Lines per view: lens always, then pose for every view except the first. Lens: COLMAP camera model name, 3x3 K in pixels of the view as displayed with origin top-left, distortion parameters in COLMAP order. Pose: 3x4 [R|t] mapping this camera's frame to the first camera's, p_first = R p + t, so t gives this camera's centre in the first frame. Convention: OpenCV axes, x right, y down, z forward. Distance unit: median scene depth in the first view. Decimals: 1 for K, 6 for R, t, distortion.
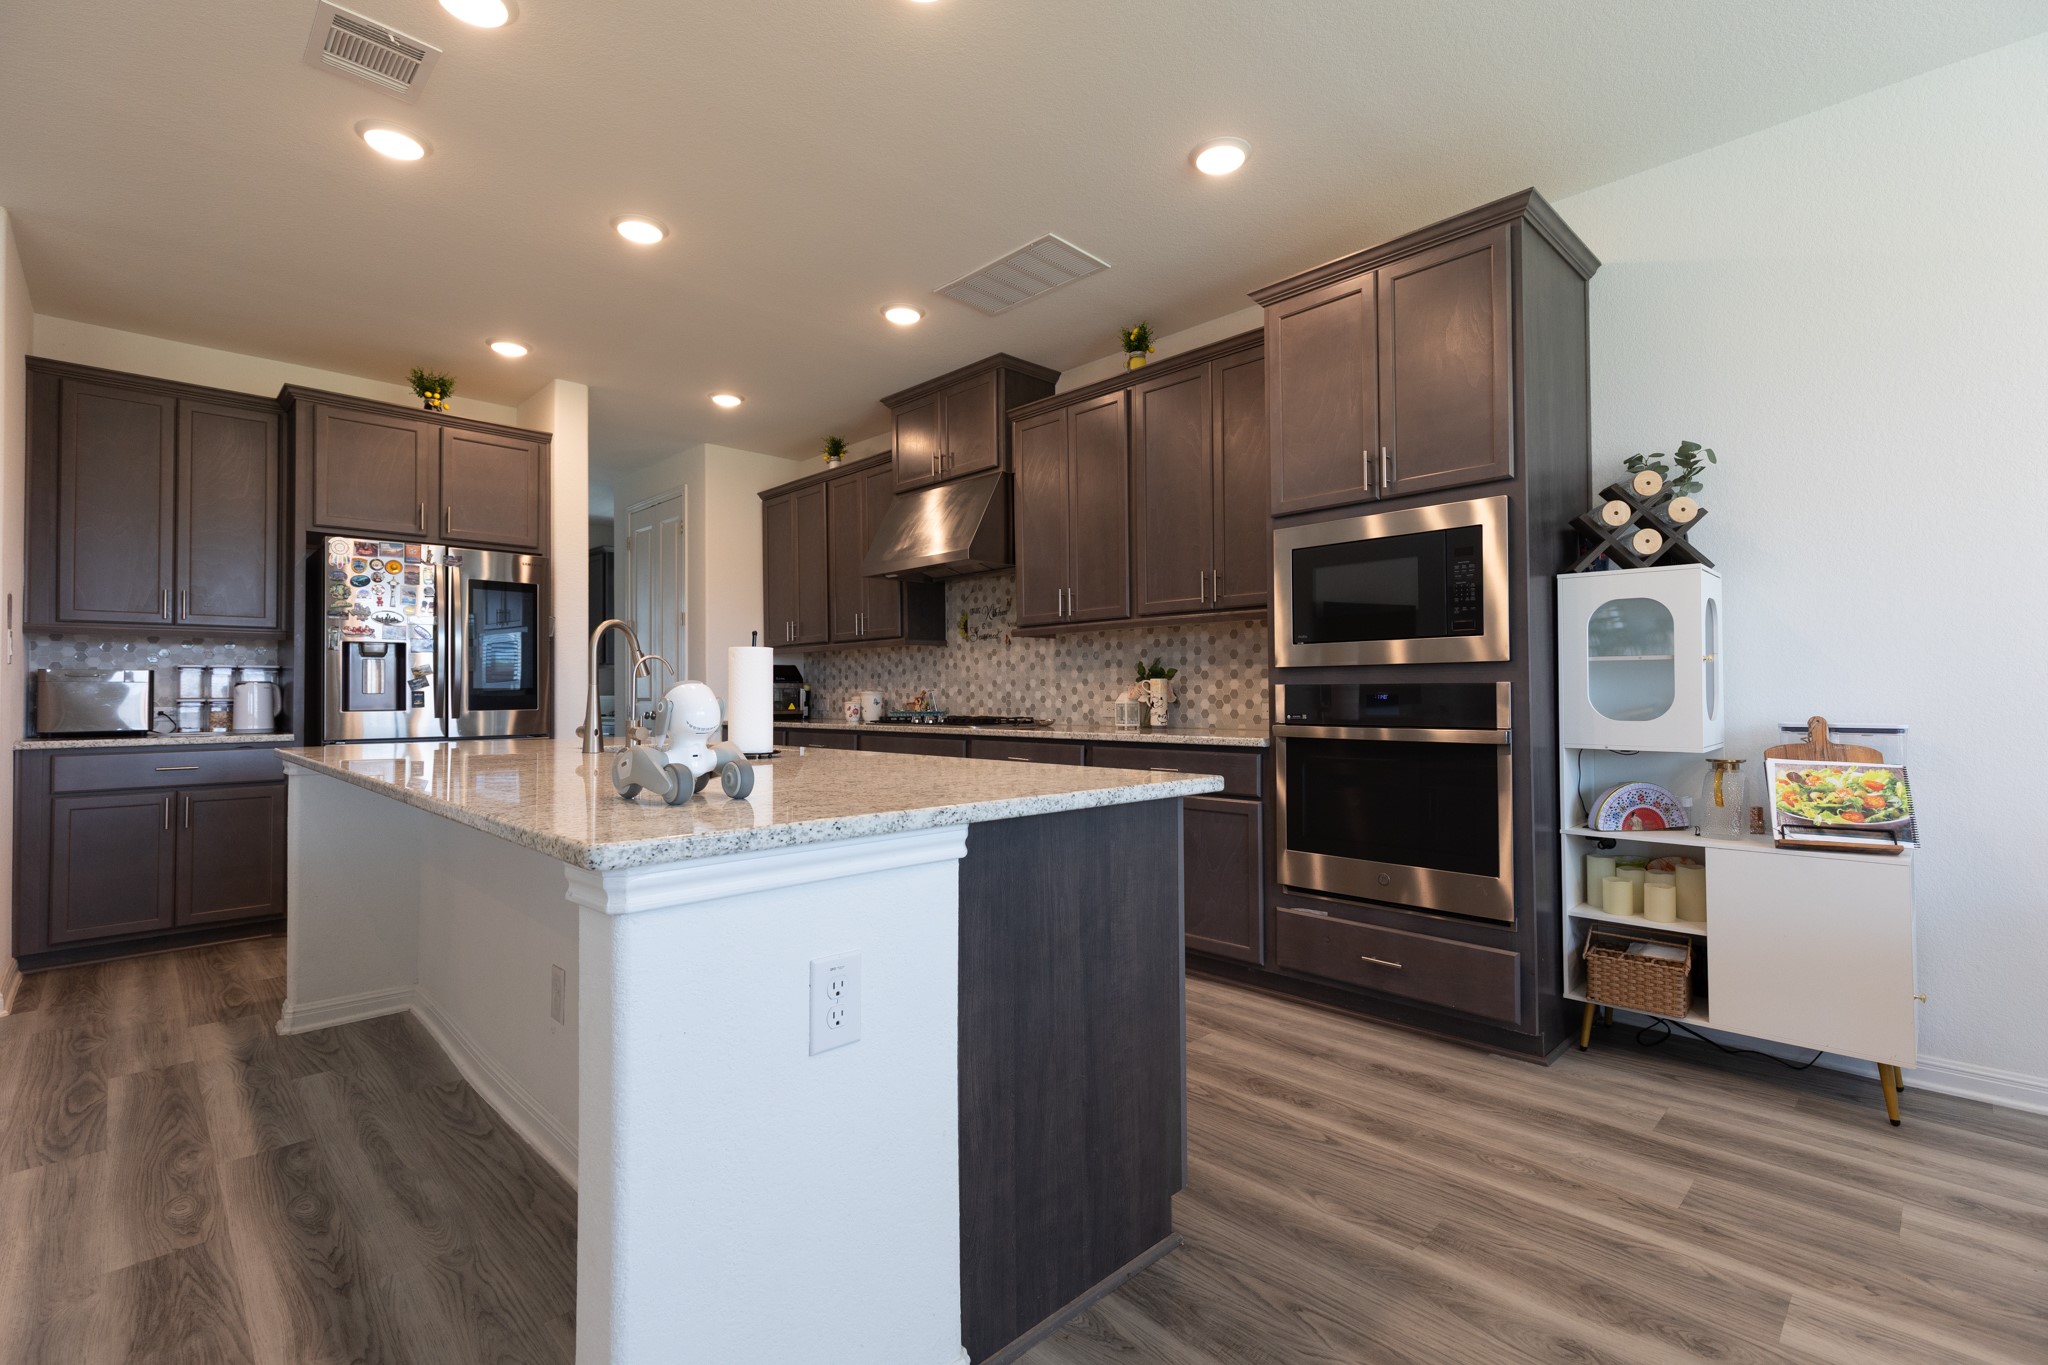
lens RADIAL K [[918.3, 0, 1032.4], [0, 918.3, 680.5], [0, 0, 1]] dist [0.008355, 0.000521]
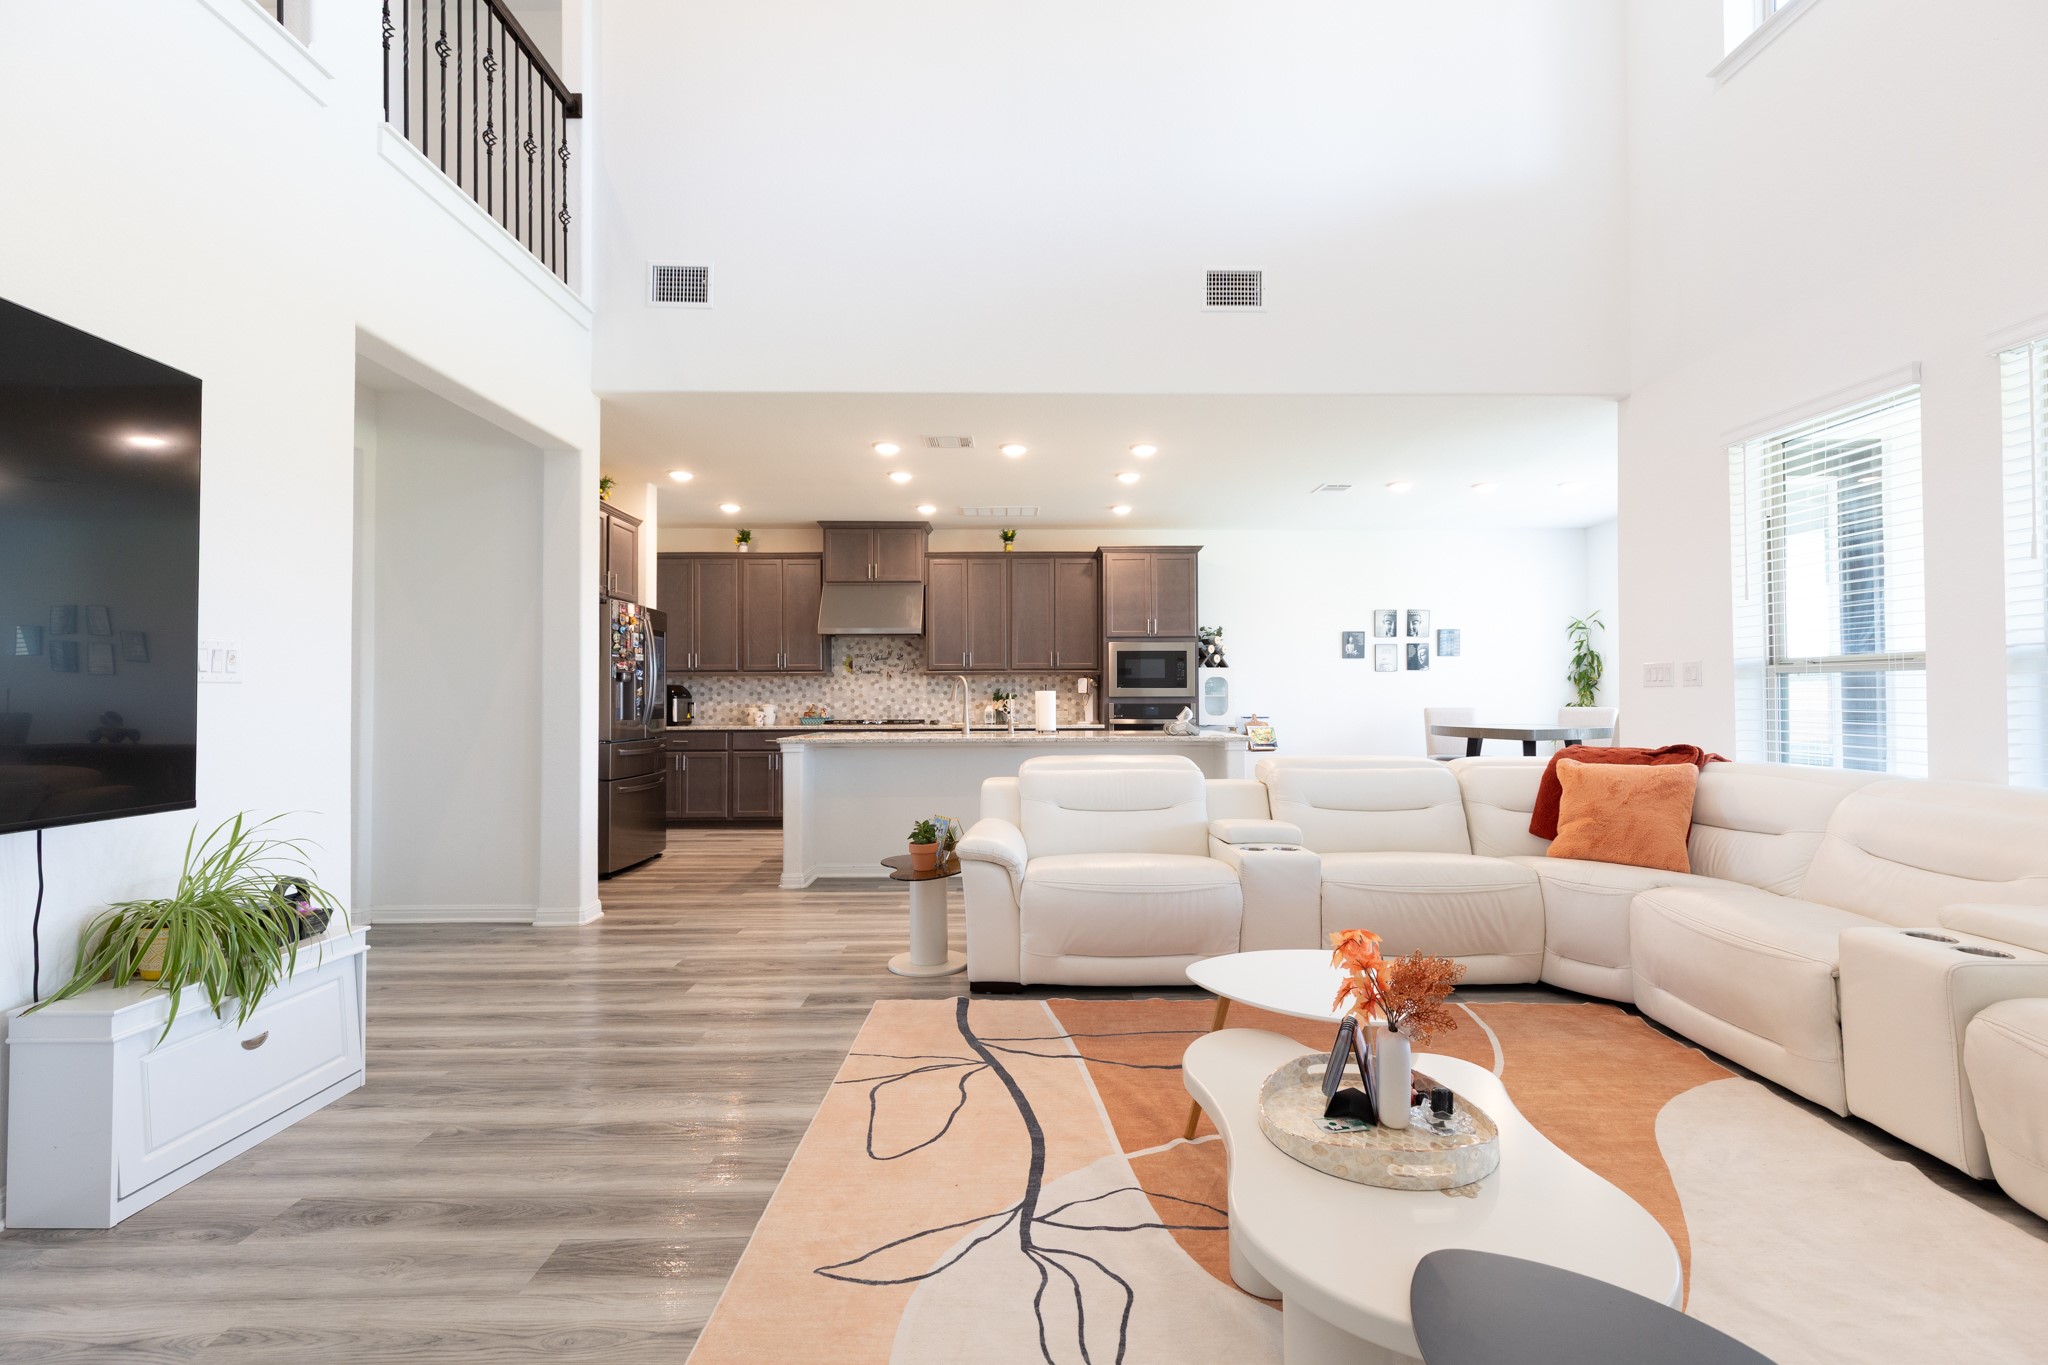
lens RADIAL K [[918.3, 0, 1032.4], [0, 918.3, 680.5], [0, 0, 1]] dist [0.008355, 0.000521]
pose [[0.699328, 0.014340, 0.714657, -2.158068], [-0.011648, 0.999895, -0.008665, -0.044182], [-0.714706, -0.002264, 0.699421, -0.792177]]
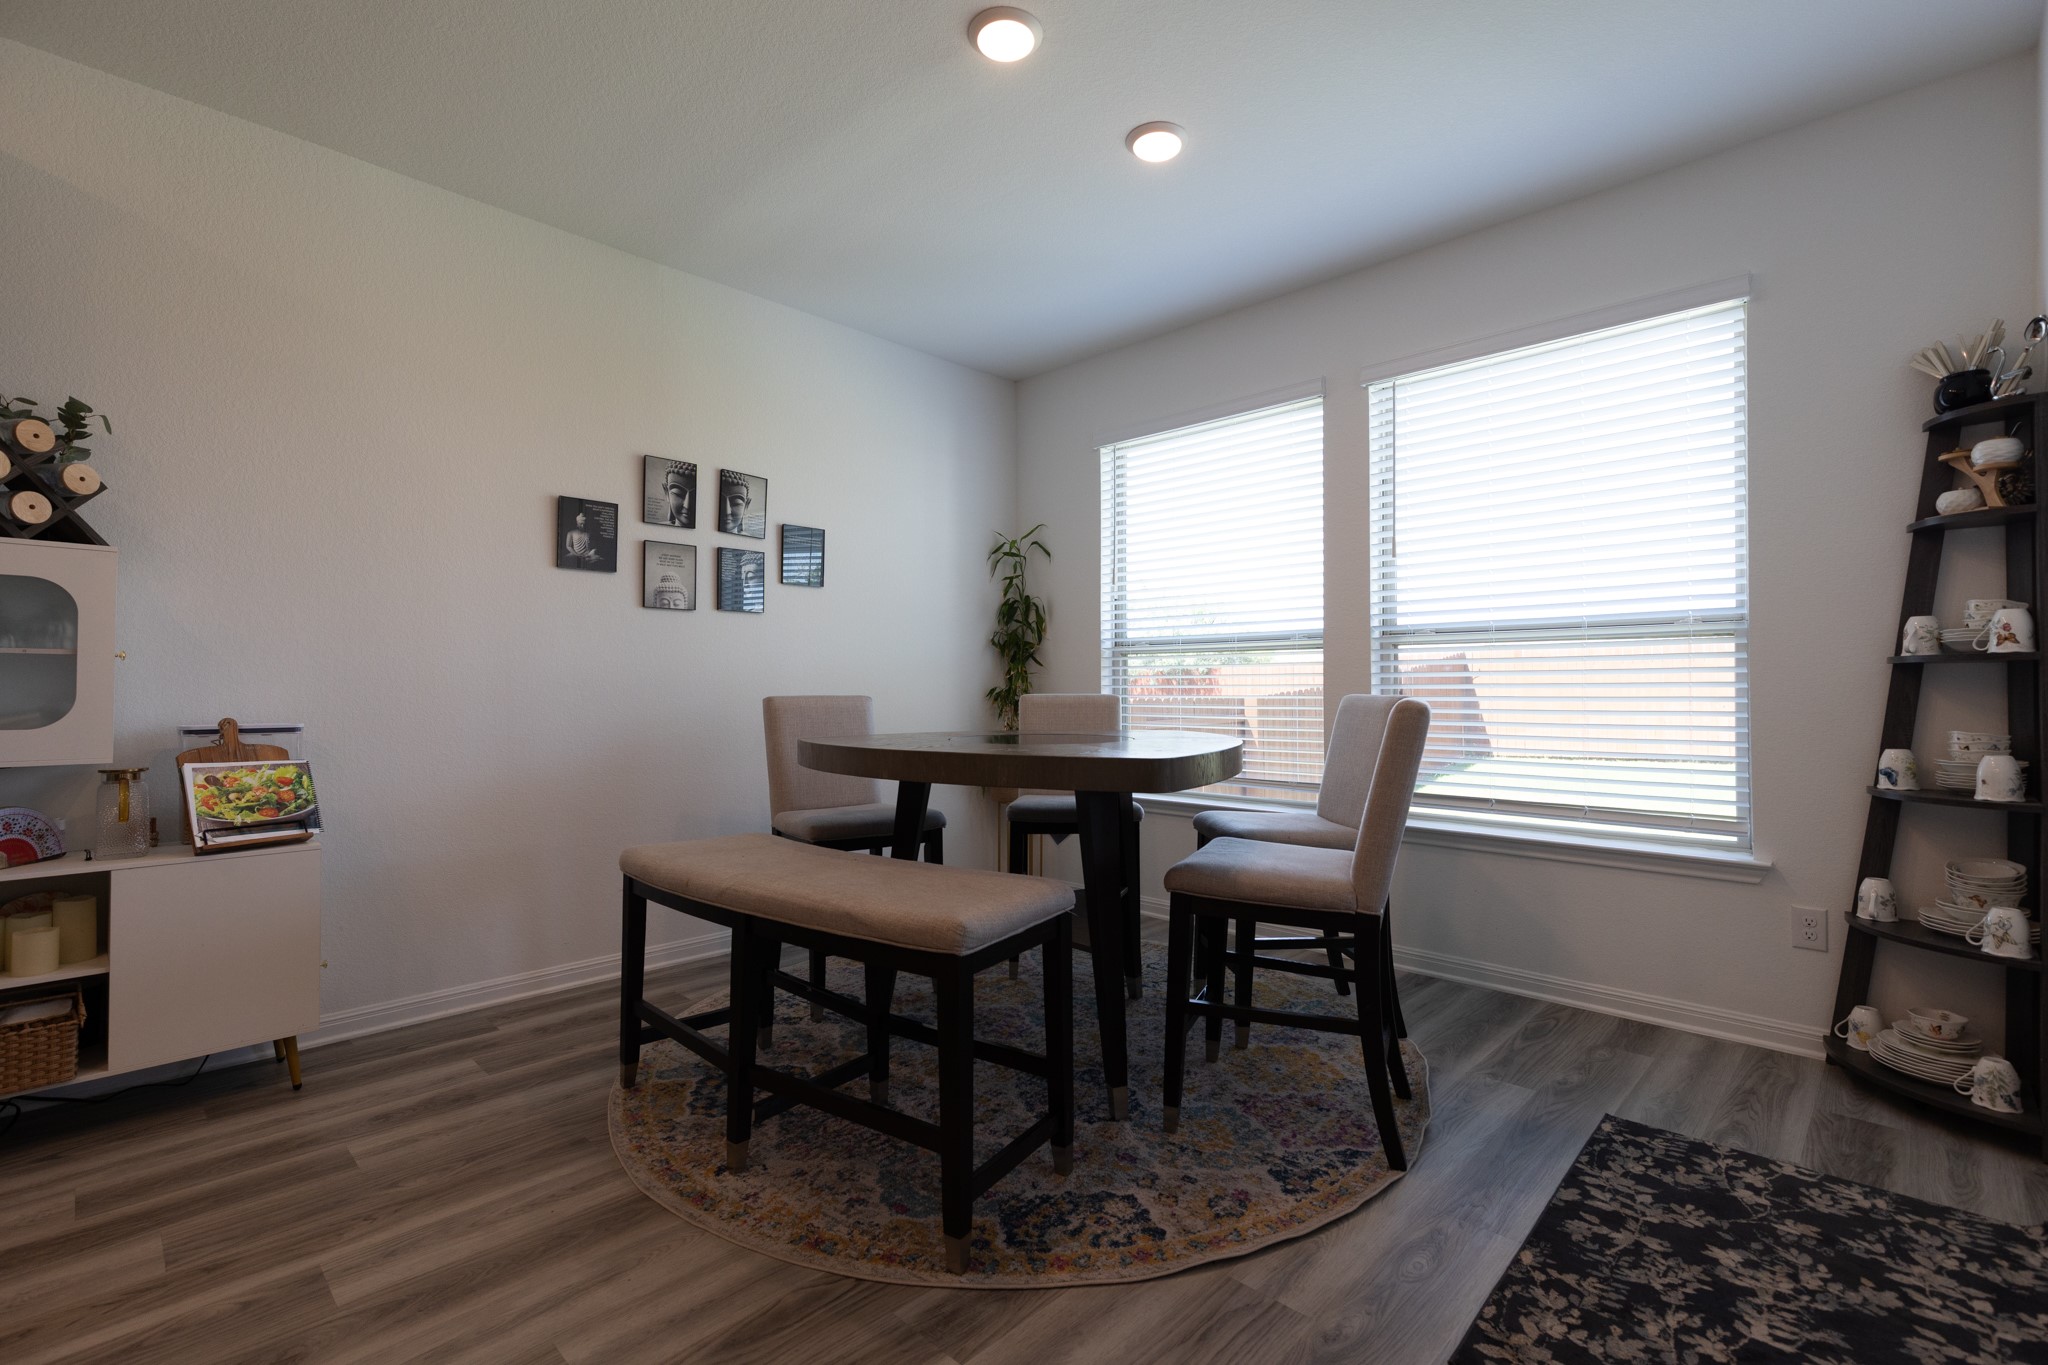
lens RADIAL K [[918.3, 0, 1032.4], [0, 918.3, 680.5], [0, 0, 1]] dist [0.008355, 0.000521]
pose [[-0.015073, 0.017074, 0.999741, -0.168136], [-0.013086, 0.999765, -0.017272, 0.003969], [-0.999801, -0.013343, -0.014846, 0.141763]]
